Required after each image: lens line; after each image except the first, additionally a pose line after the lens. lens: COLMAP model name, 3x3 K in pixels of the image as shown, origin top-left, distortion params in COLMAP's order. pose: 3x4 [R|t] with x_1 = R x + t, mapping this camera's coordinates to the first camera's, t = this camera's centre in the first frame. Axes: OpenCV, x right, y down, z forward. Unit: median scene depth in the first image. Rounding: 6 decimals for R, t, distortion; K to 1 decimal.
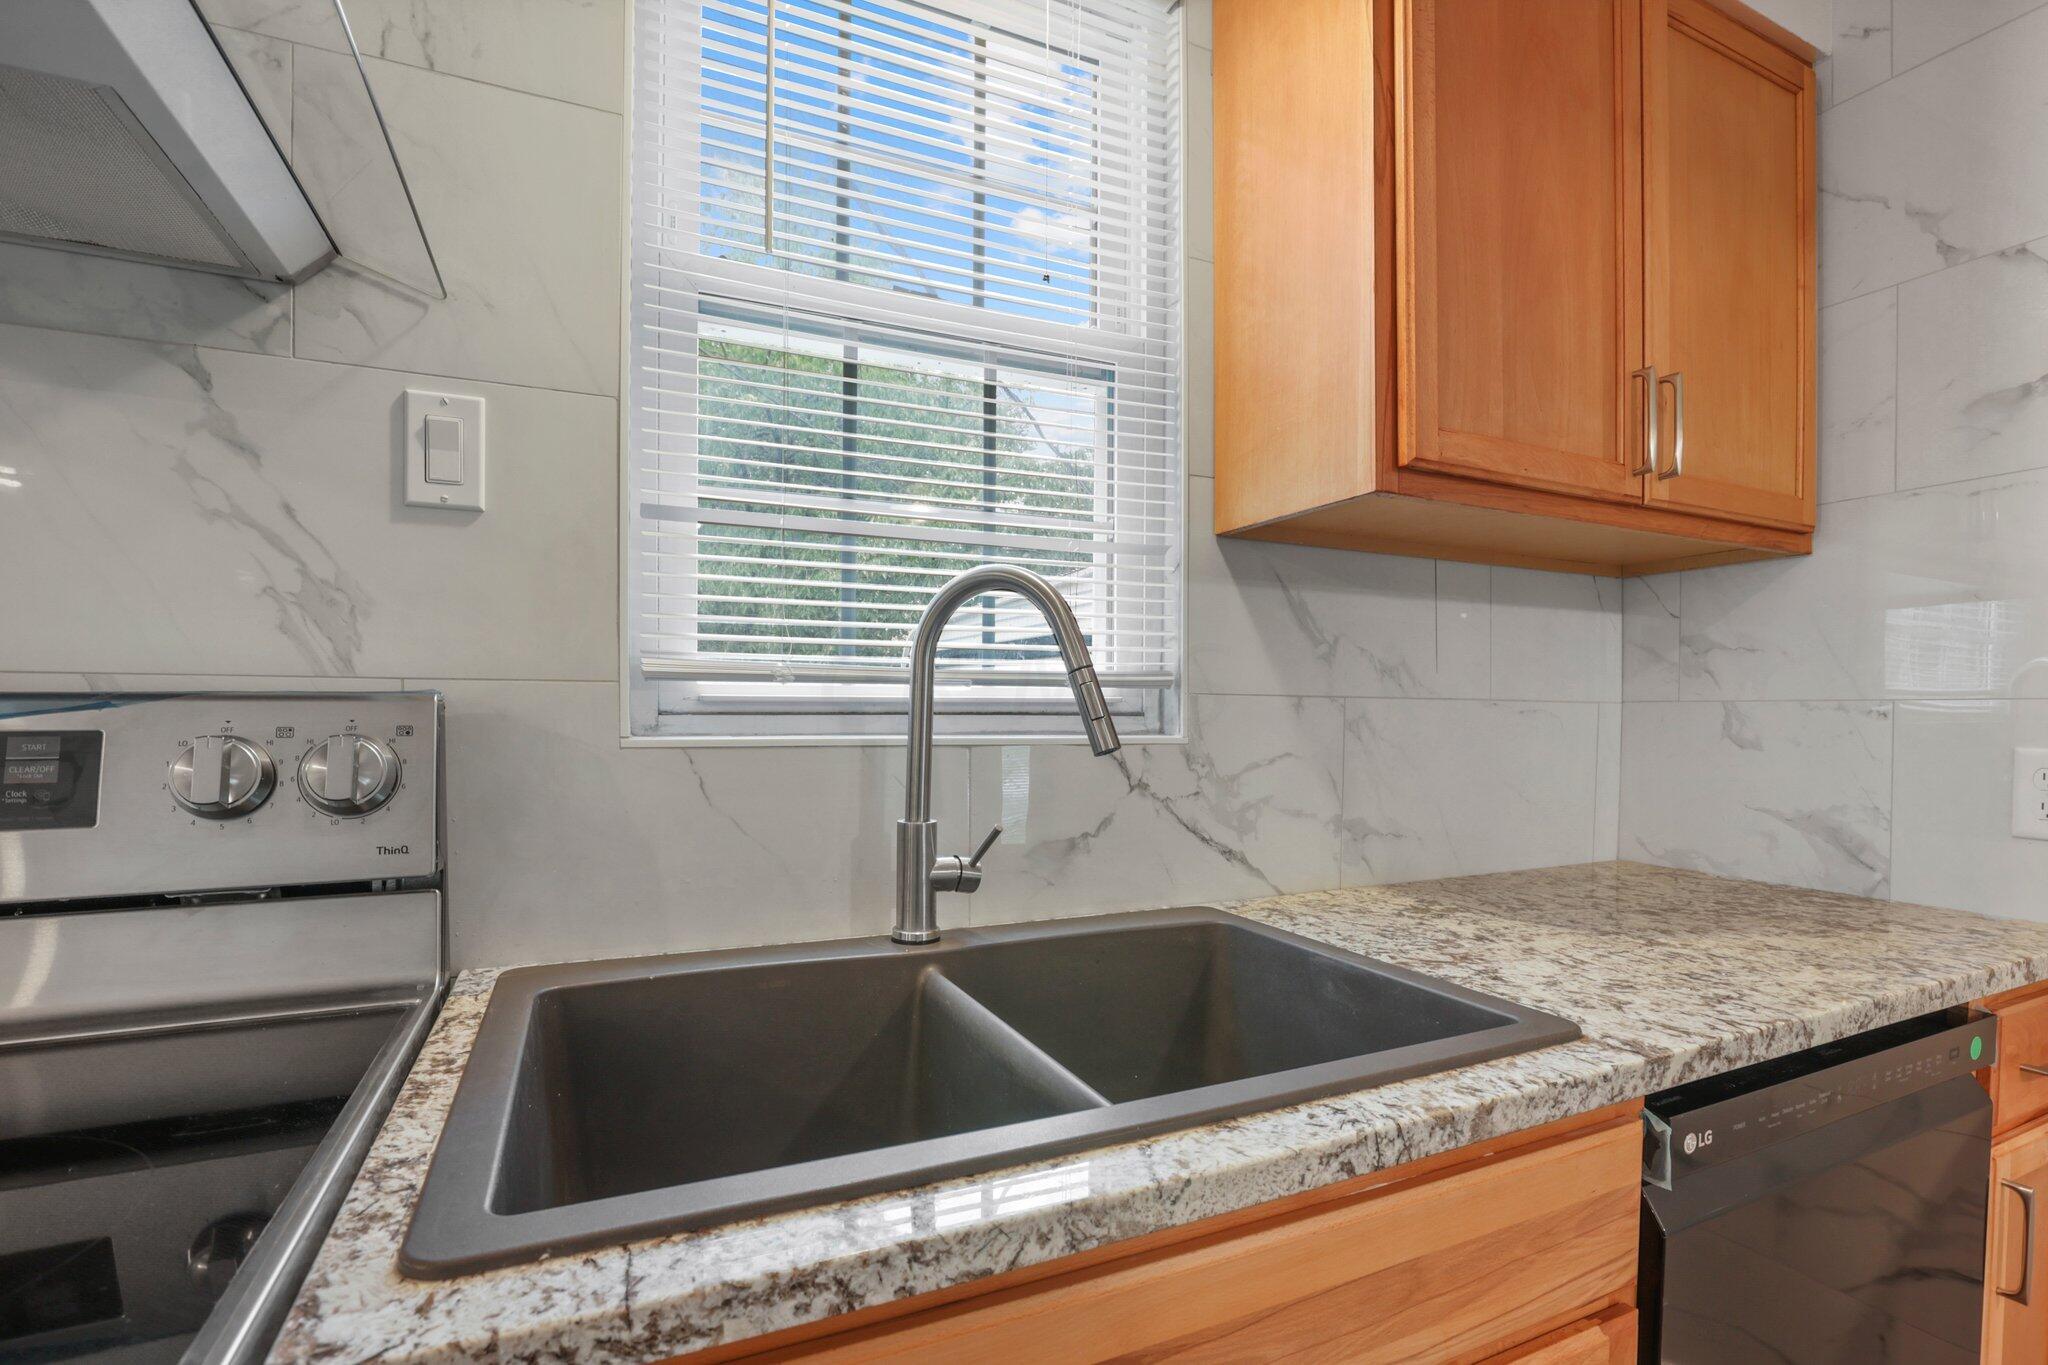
lens RADIAL K [[1013.1, 0, 1077.4], [0, 1013.1, 734.3], [0, 0, 1]] dist [-0.054291, 0.022803]
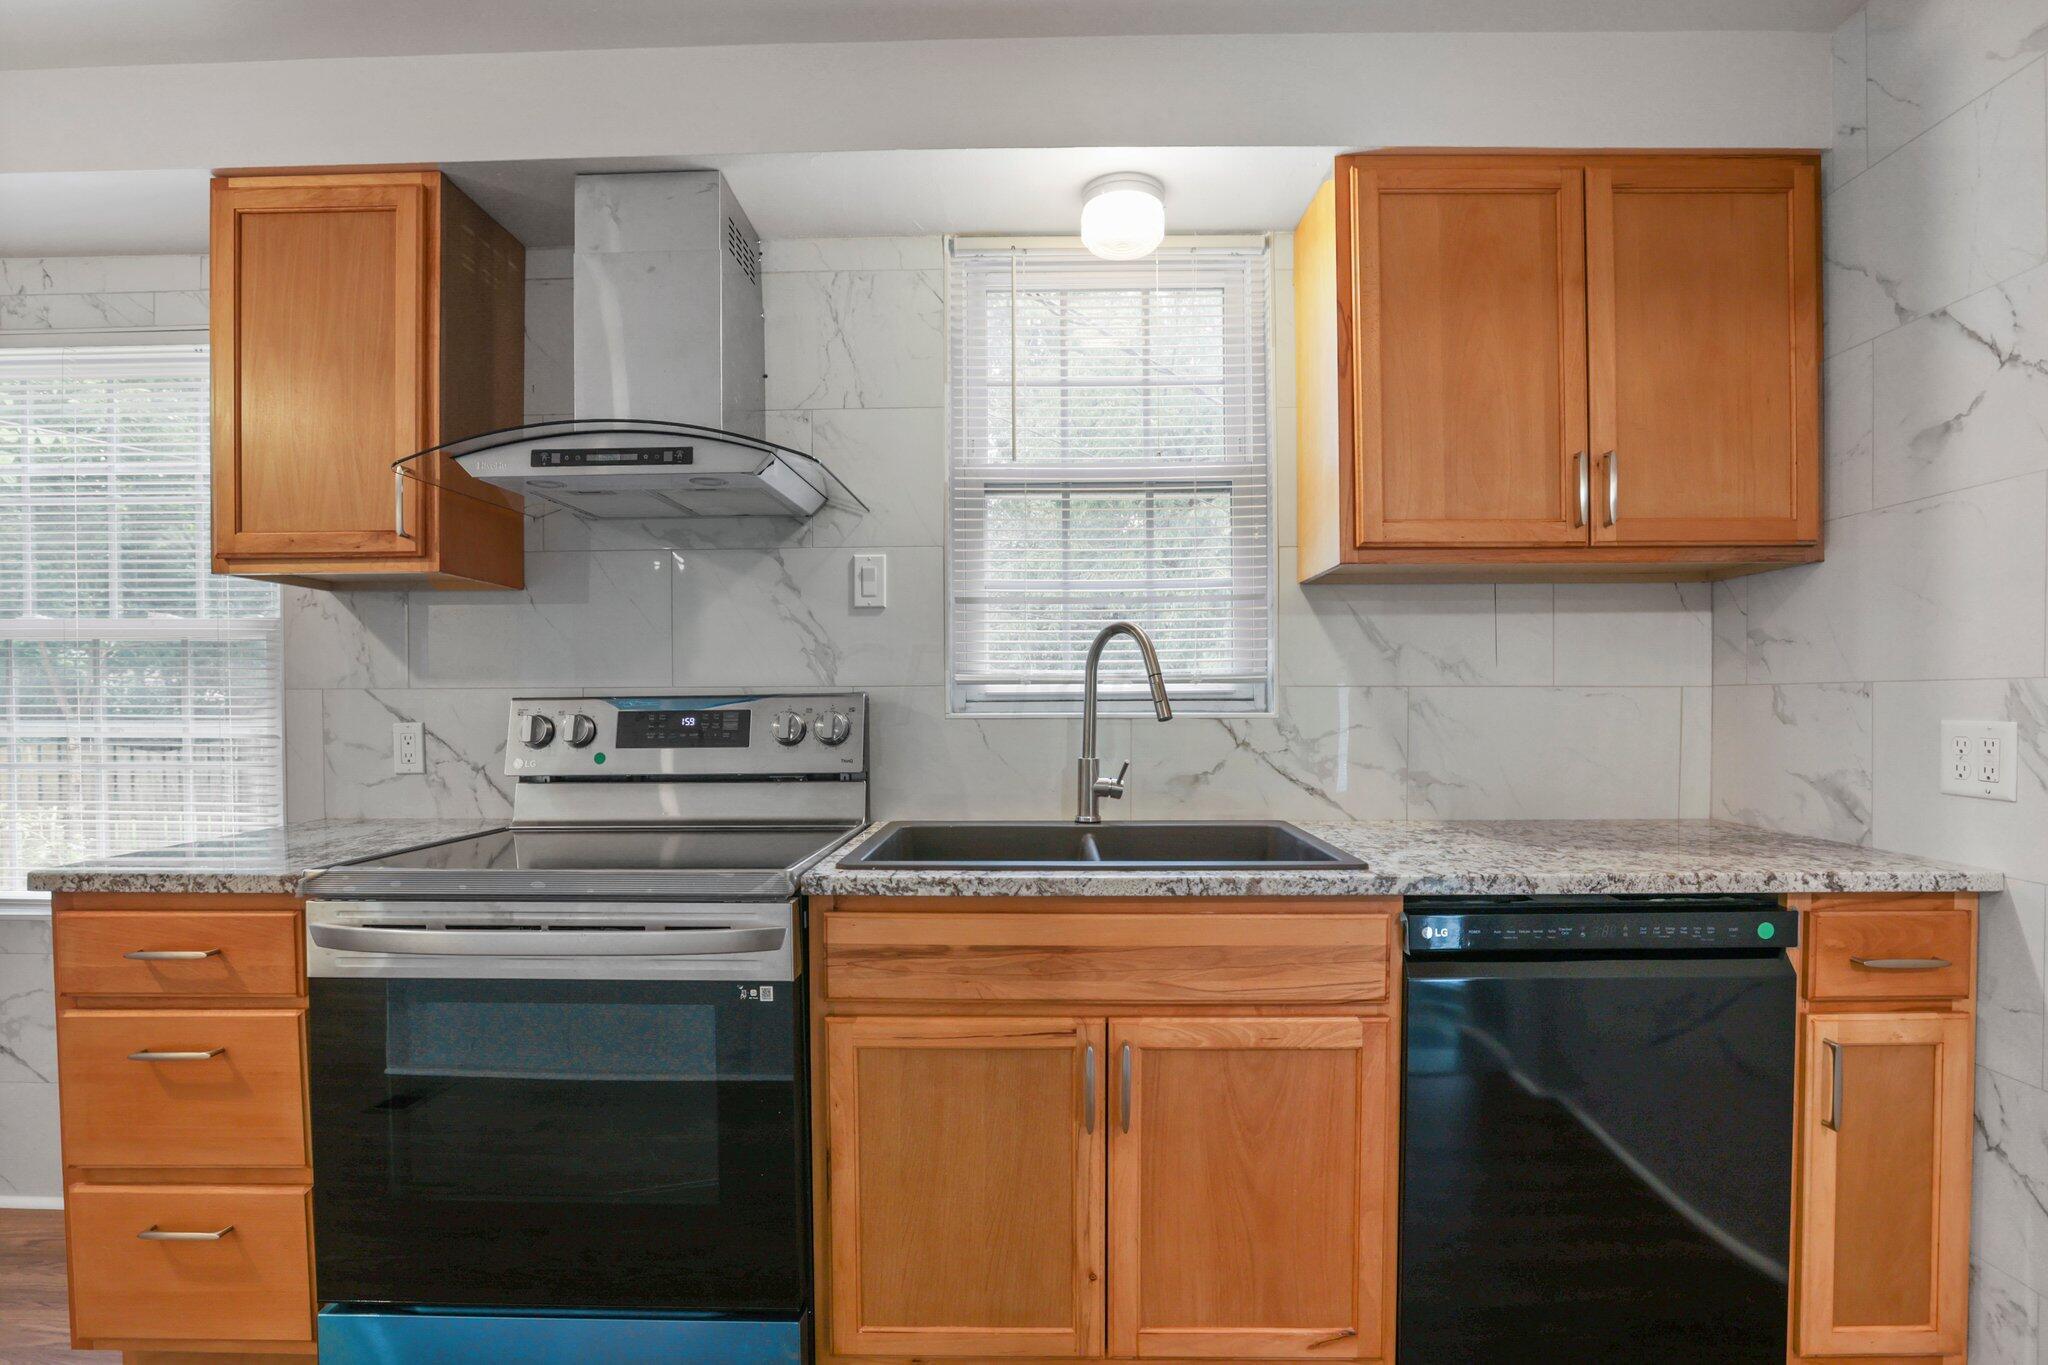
lens RADIAL K [[969.5, 0, 1020.9], [0, 969.5, 713.1], [0, 0, 1]] dist [-0.014832, 0.000418]
pose [[0.894700, -0.003250, -0.446655, 0.525791], [-0.001272, 0.999951, -0.009824, 0.020759], [0.446665, 0.009358, 0.894652, -0.649982]]
